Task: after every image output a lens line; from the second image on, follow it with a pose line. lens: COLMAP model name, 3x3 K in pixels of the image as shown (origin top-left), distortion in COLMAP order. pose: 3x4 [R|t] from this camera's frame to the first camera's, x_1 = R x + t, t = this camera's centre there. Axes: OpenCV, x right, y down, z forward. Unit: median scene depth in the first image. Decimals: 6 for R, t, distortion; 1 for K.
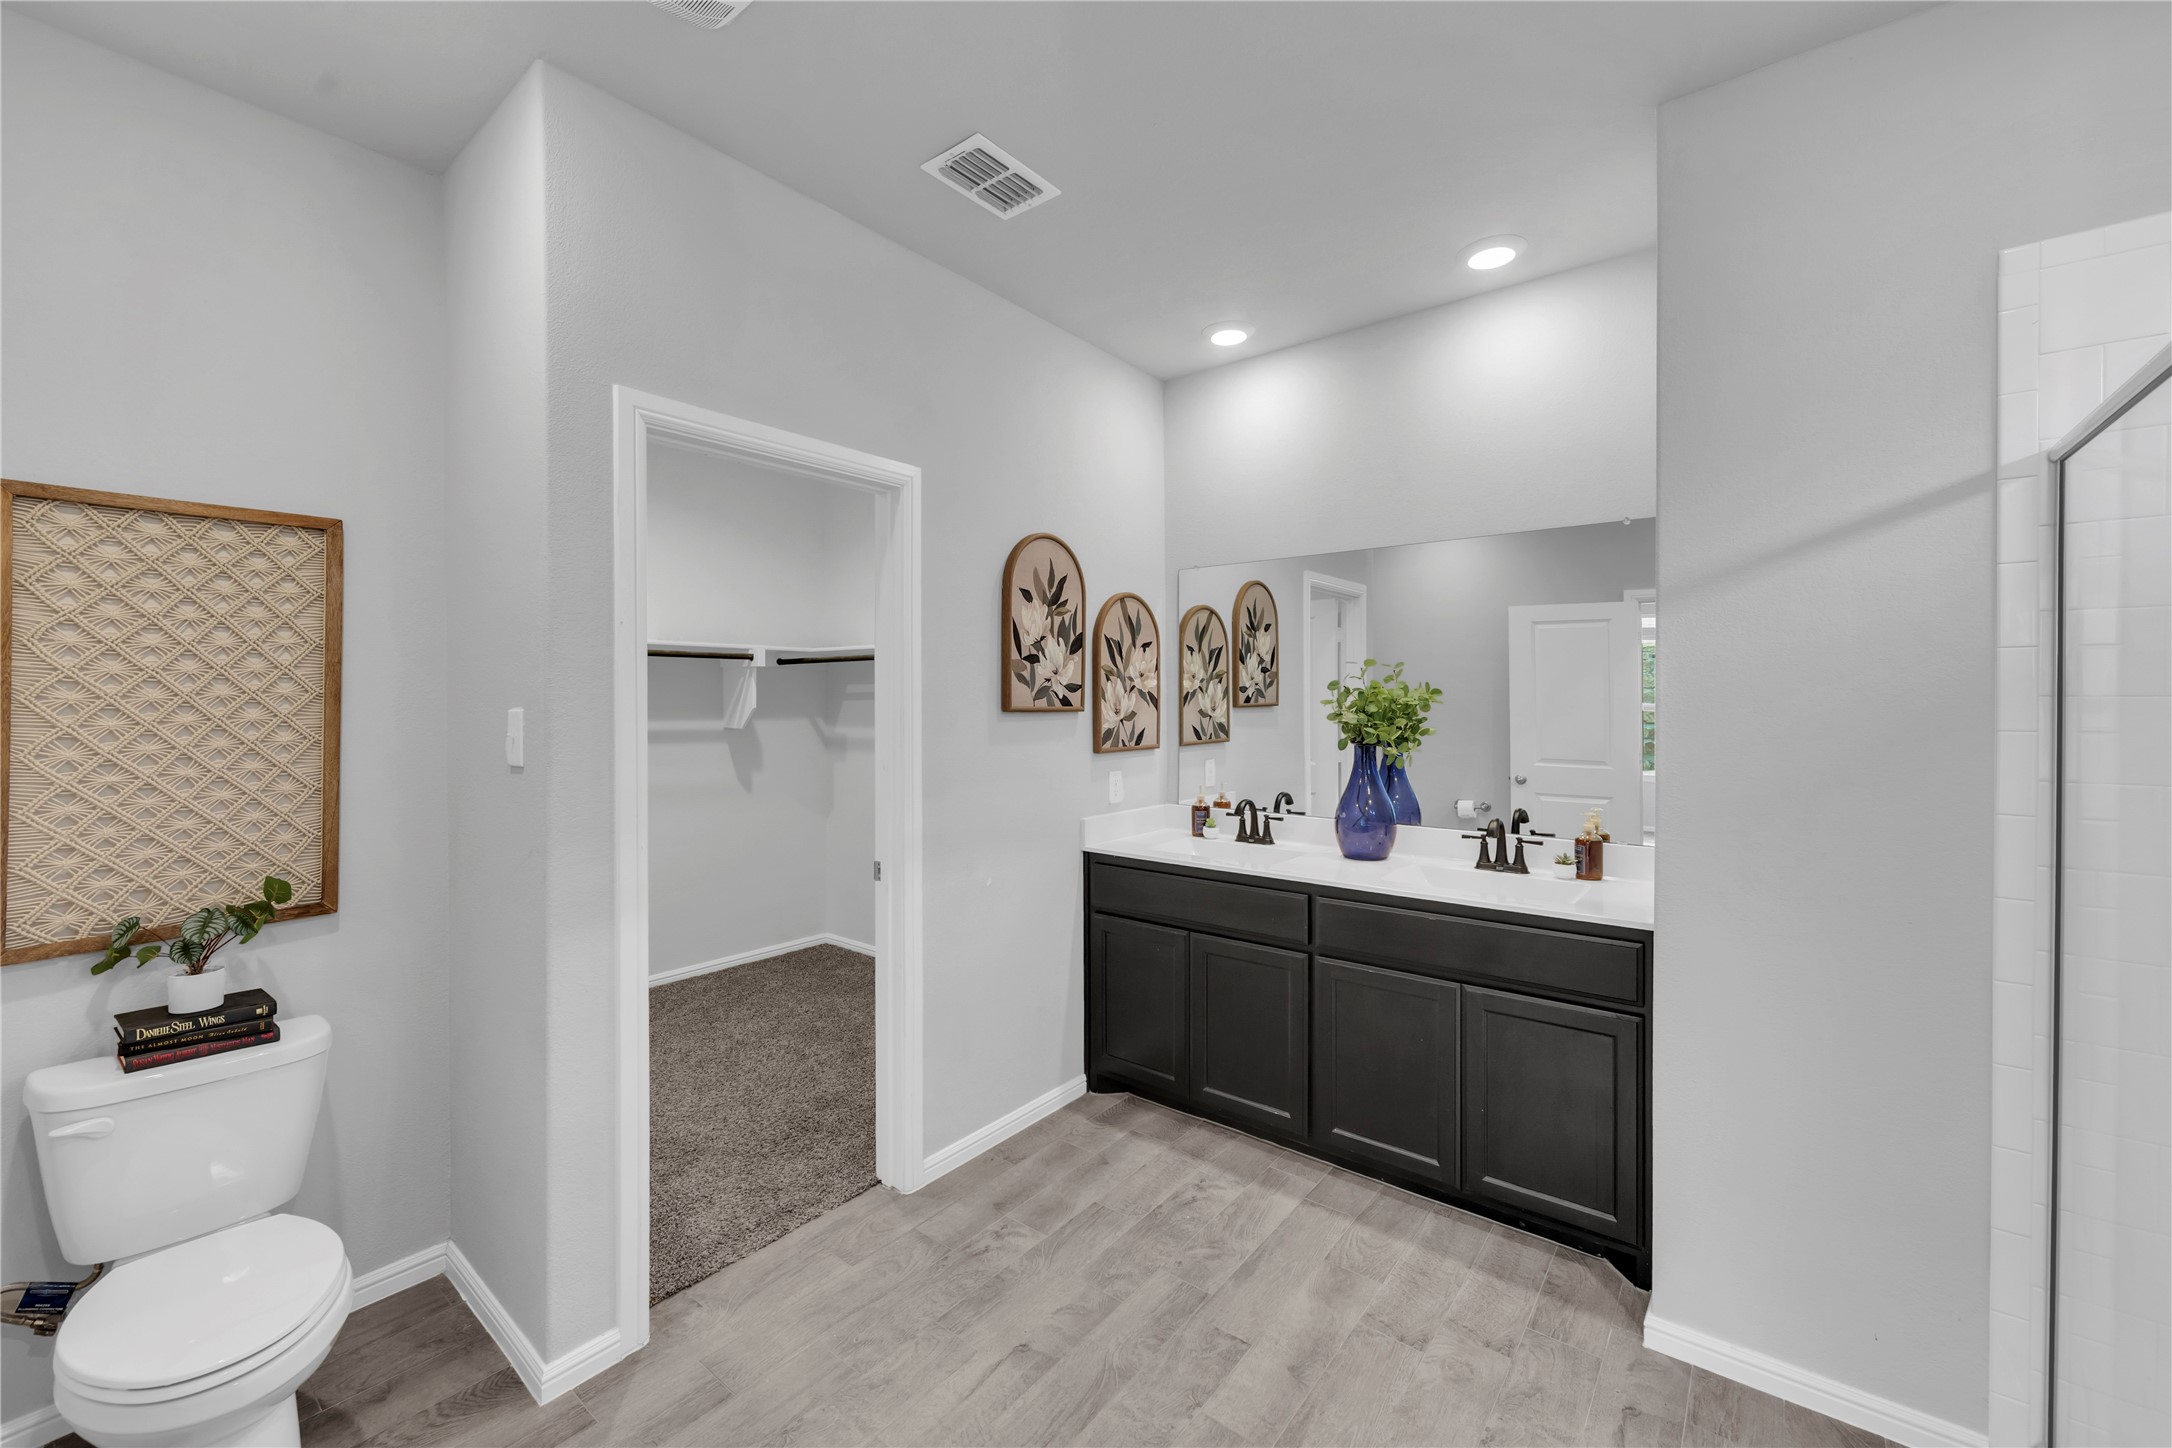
lens RADIAL K [[852.9, 0, 1089.7], [0, 852.9, 719.3], [0, 0, 1]] dist [-0.003542, -0.000023]
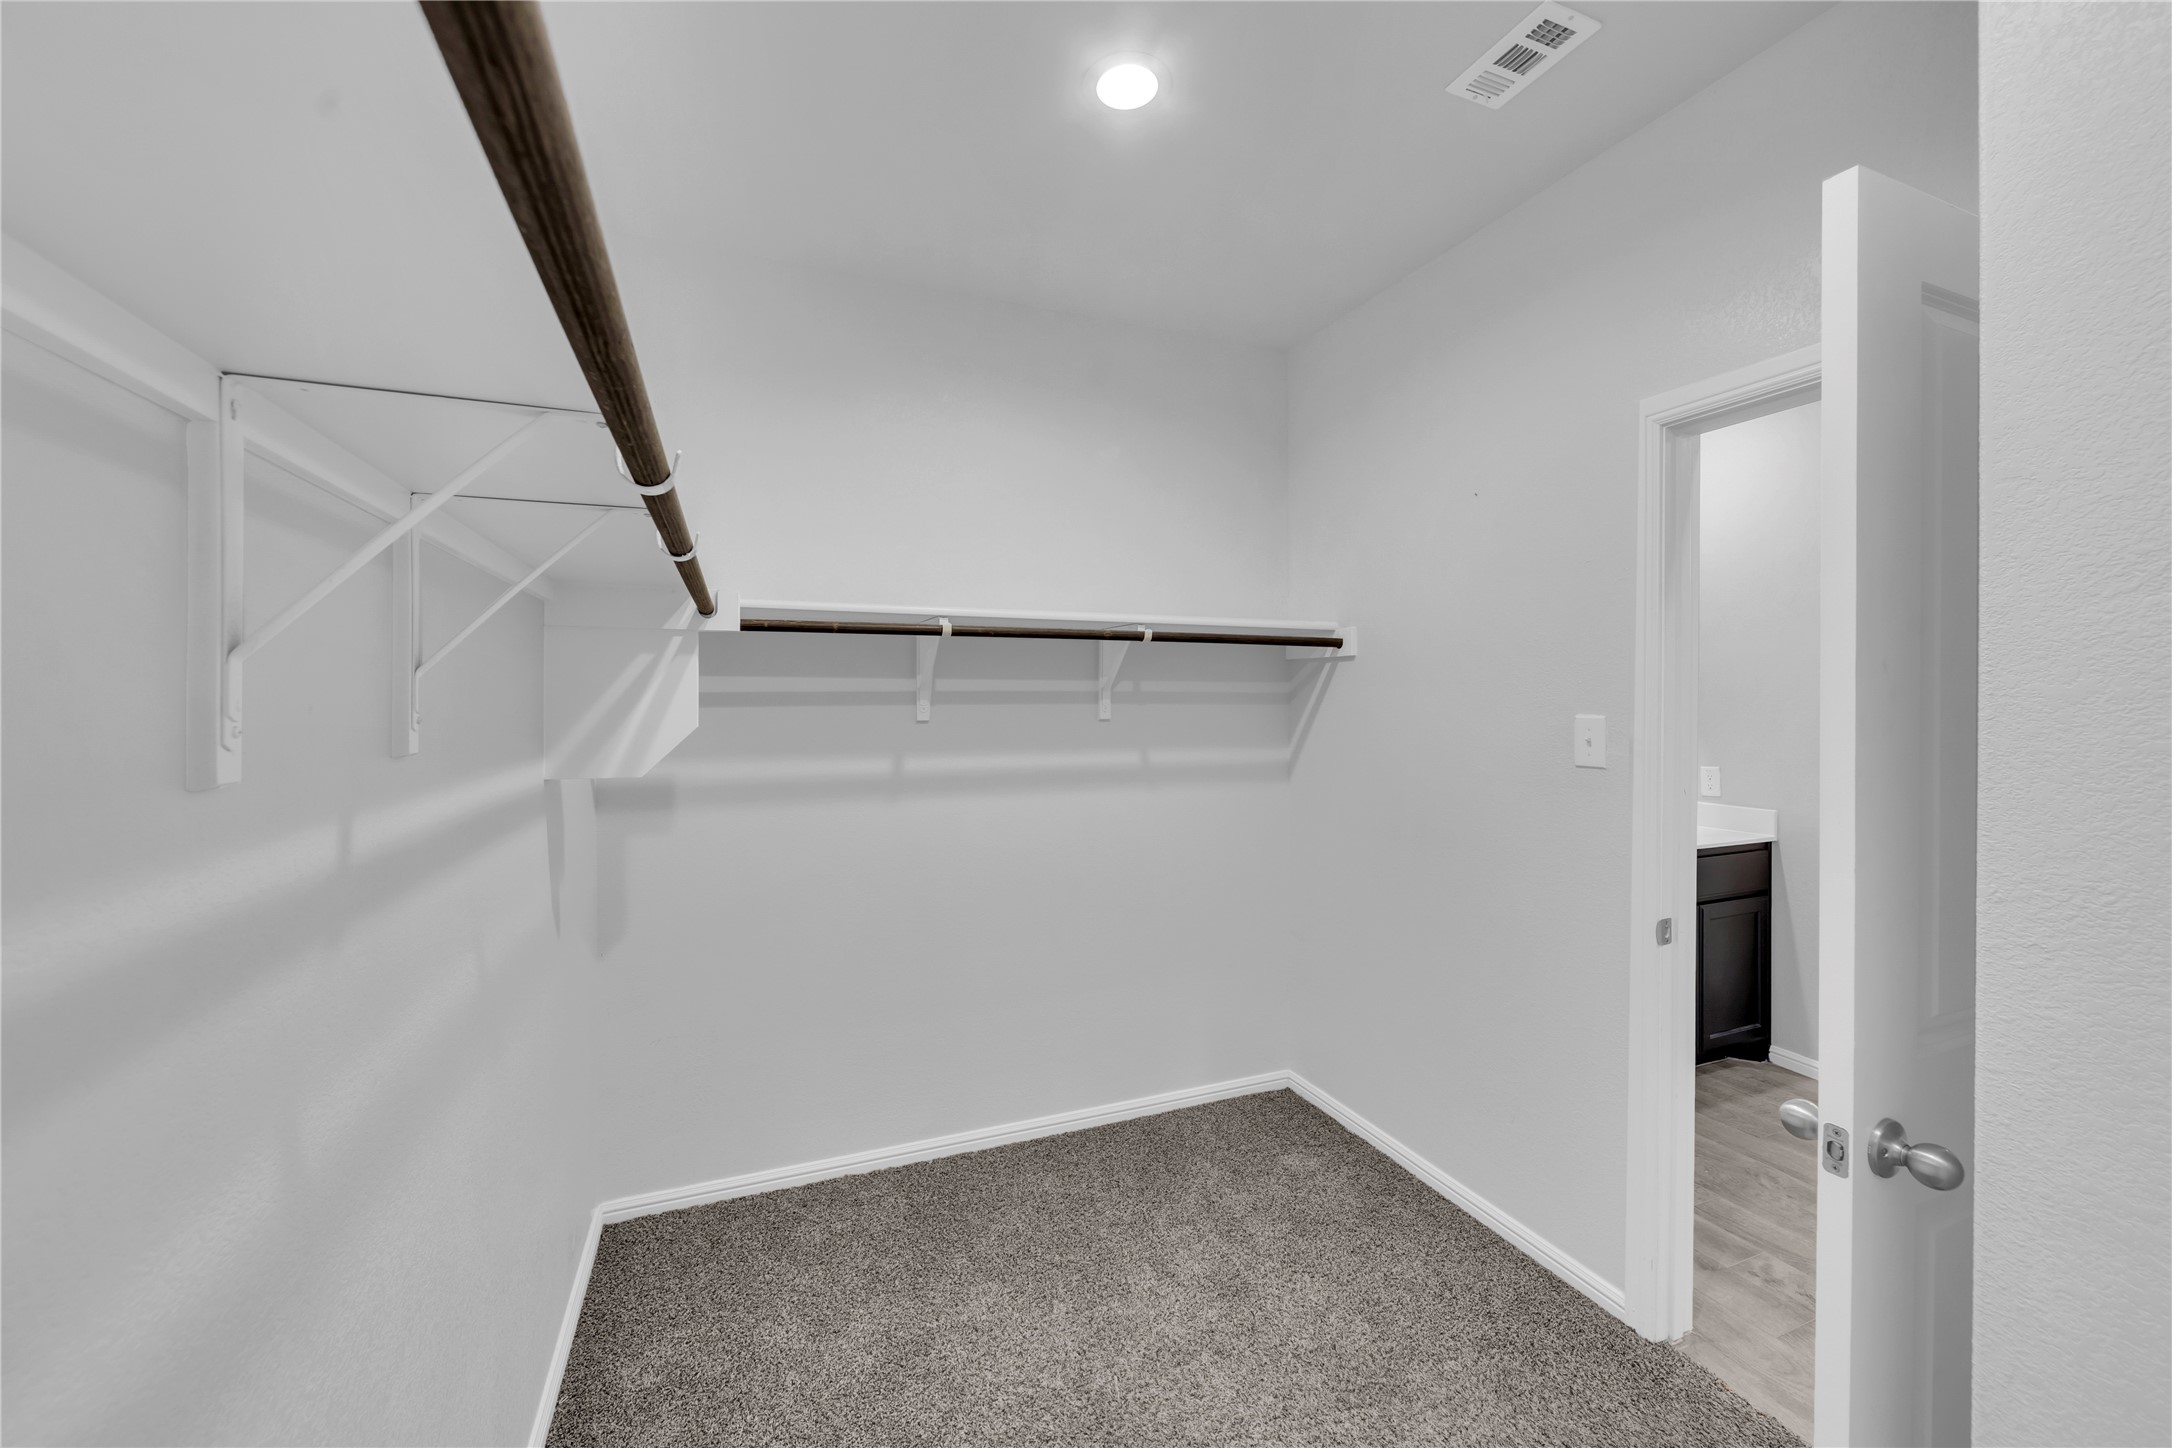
lens RADIAL K [[864.6, 0, 1091.0], [0, 864.6, 700.9], [0, 0, 1]] dist [-0.013941, -0.000091]
pose [[0.477822, -0.011653, 0.878379, -1.287161], [0.010042, 0.999919, 0.007802, -0.057144], [-0.878399, 0.005092, 0.477901, 1.200420]]
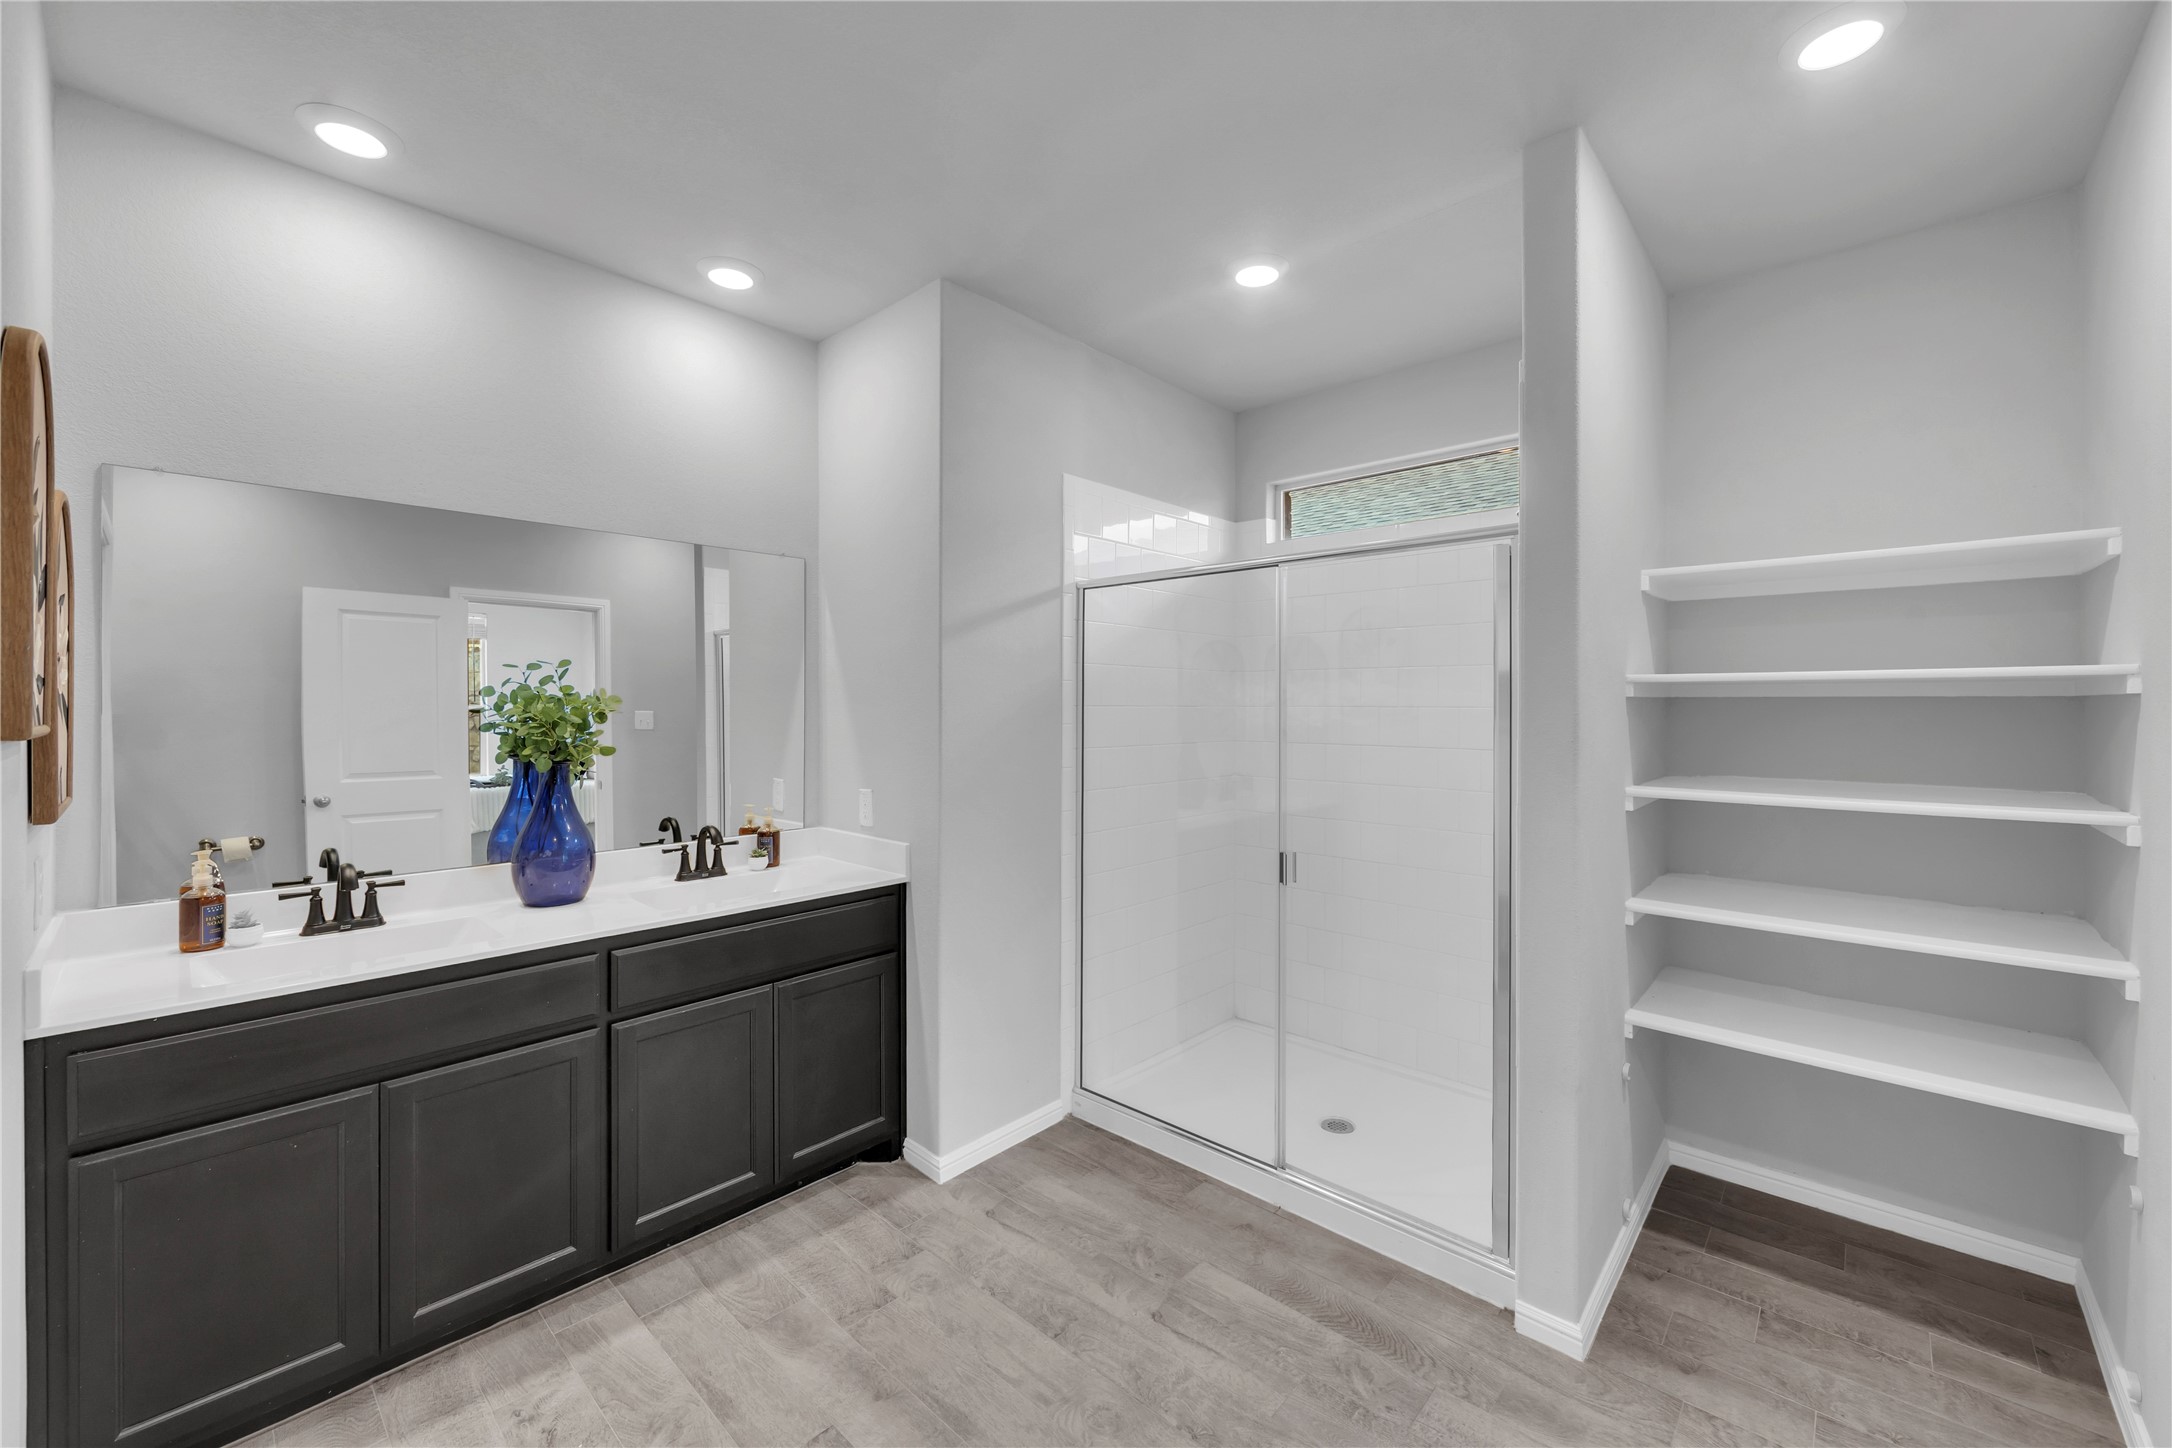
lens RADIAL K [[852.9, 0, 1089.2], [0, 852.9, 715.2], [0, 0, 1]] dist [-0.003542, -0.000023]
pose [[0.079270, -0.015383, 0.996734, -0.551634], [0.020338, 0.999698, 0.013812, -0.021839], [-0.996646, 0.019177, 0.079559, 0.521119]]
